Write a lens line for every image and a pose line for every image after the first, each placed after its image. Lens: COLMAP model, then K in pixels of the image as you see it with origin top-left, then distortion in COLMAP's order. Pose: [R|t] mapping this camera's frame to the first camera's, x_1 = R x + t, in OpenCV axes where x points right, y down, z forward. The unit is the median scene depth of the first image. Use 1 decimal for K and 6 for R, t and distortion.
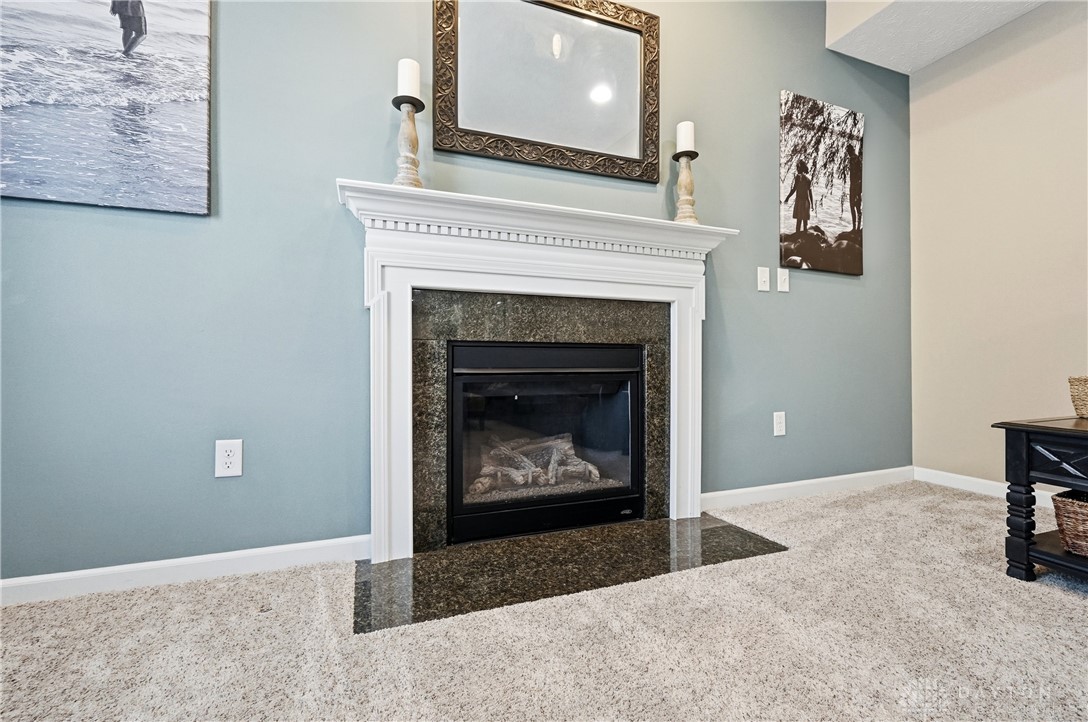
lens RADIAL K [[476.1, 0, 544.0], [0, 476.1, 361.0], [0, 0, 1]] dist [-0.008680, 0.000447]
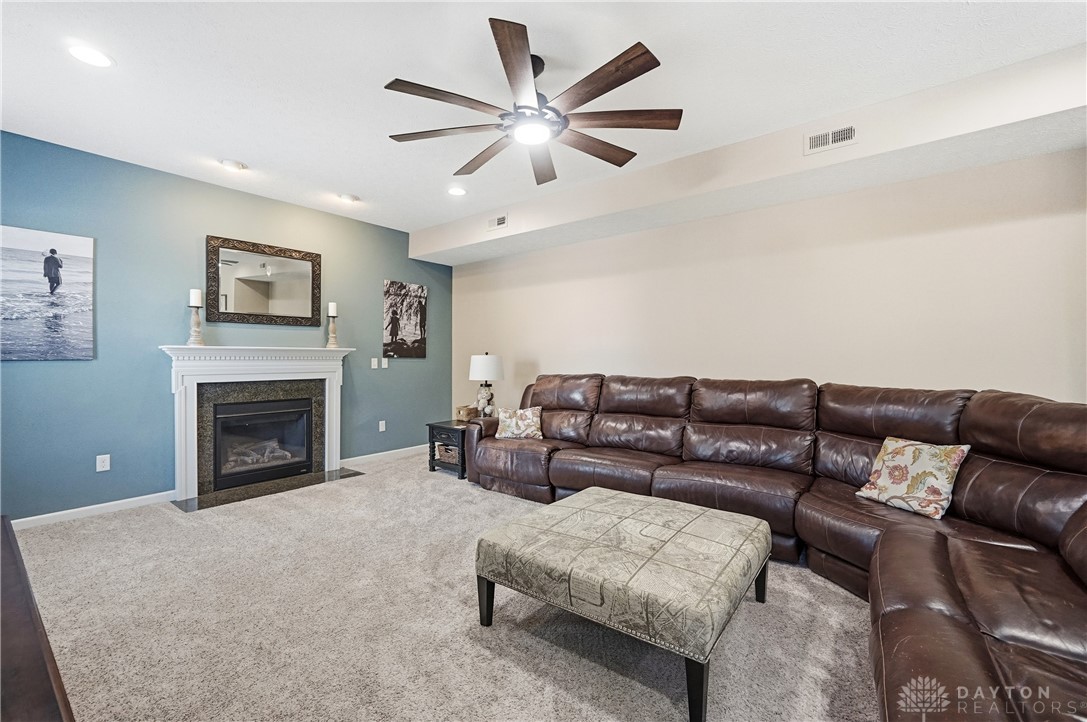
lens RADIAL K [[461.4, 0, 543.6], [0, 461.4, 357.3], [0, 0, 1]] dist [-0.014918, 0.007248]
pose [[0.857870, 0.001118, 0.513866, 0.023956], [-0.002694, 0.999994, 0.002322, -0.230964], [-0.513860, -0.003376, 0.857867, -1.449464]]
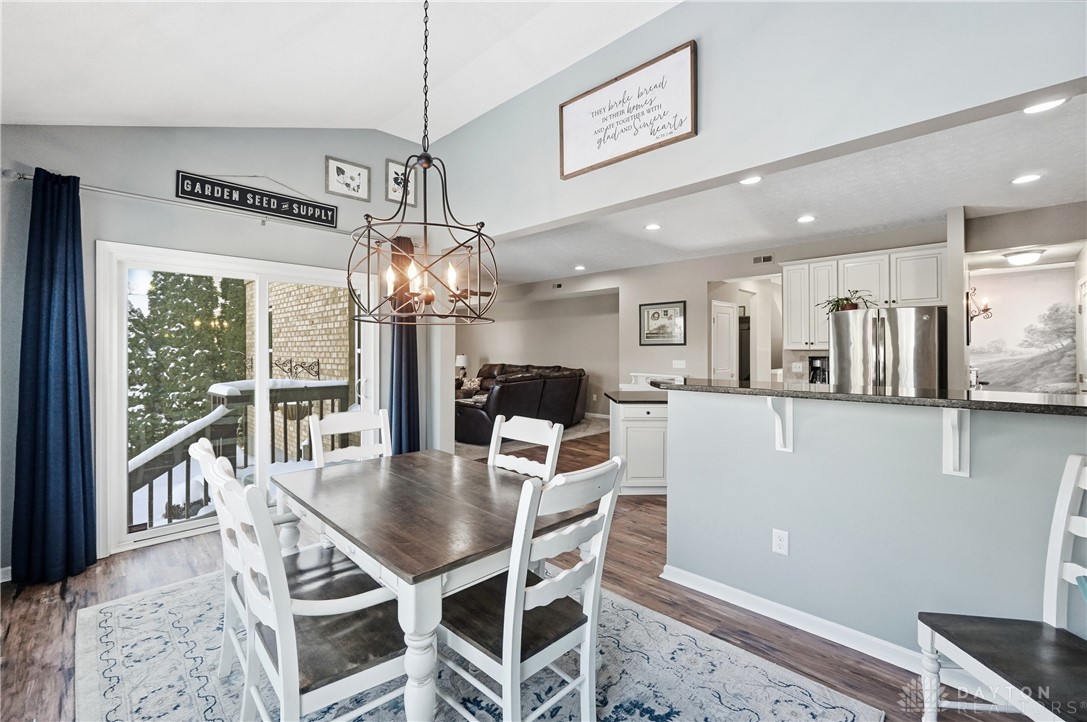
lens RADIAL K [[461.4, 0, 543.6], [0, 461.4, 357.3], [0, 0, 1]] dist [-0.014918, 0.007248]
pose [[0.906756, -0.006087, 0.421611, -0.408046], [-0.003604, 0.999747, 0.022186, -0.330511], [-0.421639, -0.021637, 0.906505, -4.421429]]
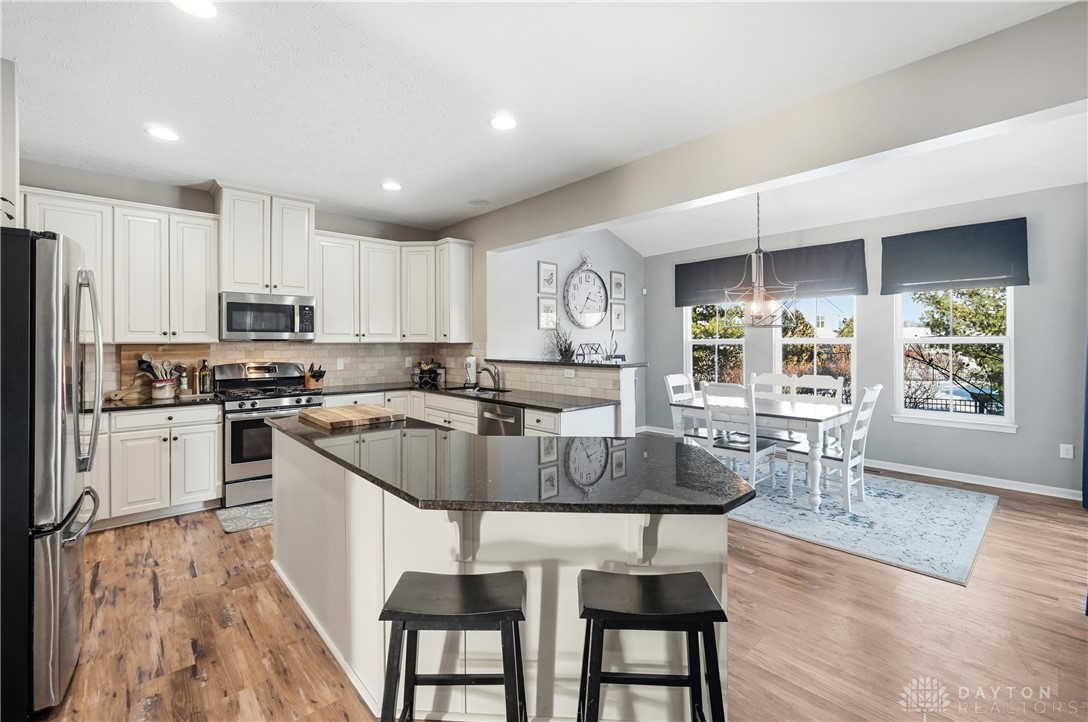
lens RADIAL K [[475.7, 0, 543.7], [0, 475.7, 339.9], [0, 0, 1]] dist [-0.004176, -0.000288]
pose [[-0.933925, 0.003658, -0.357452, 1.380612], [0.008902, 0.999876, -0.013028, -0.309967], [0.357359, -0.015349, -0.933841, -1.872457]]
